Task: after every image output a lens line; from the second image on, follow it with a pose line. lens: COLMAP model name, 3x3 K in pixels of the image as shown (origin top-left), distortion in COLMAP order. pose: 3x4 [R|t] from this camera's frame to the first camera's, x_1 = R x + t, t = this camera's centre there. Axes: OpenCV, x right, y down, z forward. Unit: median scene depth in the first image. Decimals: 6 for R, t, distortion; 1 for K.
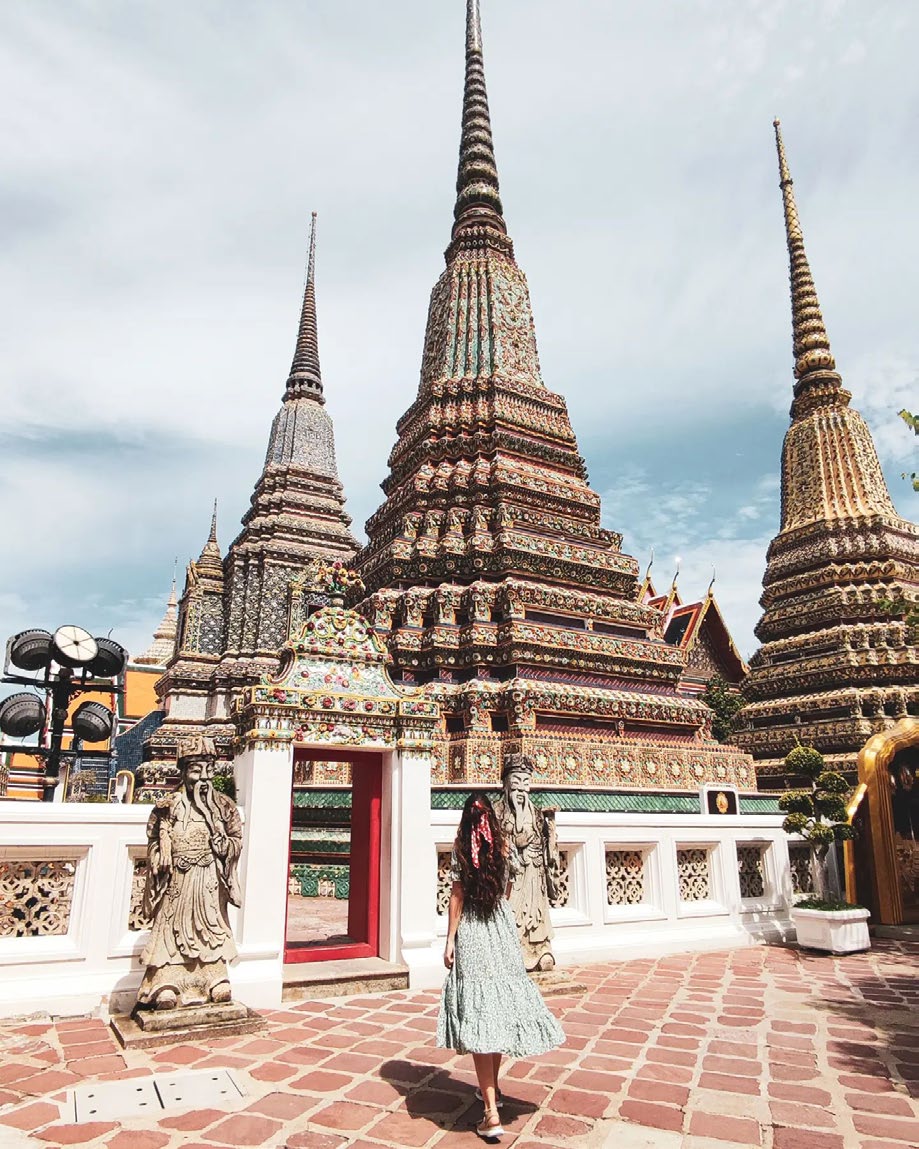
lens RADIAL K [[709.8, 0, 405.3], [0, 709.8, 624.1], [0, 0, 1]] dist [-0.005008, -0.001590]
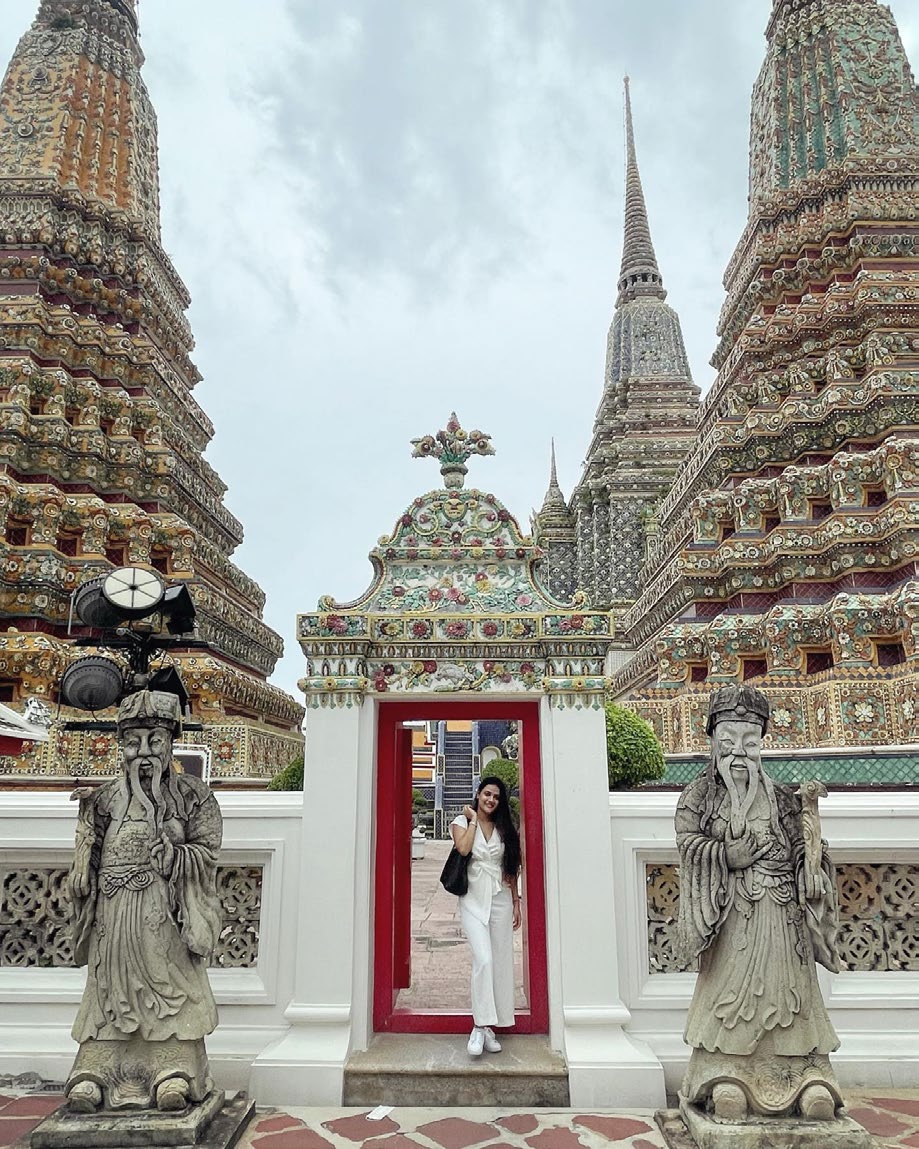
lens RADIAL K [[779.2, 0, 459.9], [0, 779.2, 602.7], [0, 0, 1]] dist [-0.000164, -0.008004]
pose [[0.884808, -0.121002, -0.449971, 0.223558], [0.132743, 0.991135, -0.005505, 0.088504], [0.446648, -0.054860, 0.893026, 0.360898]]
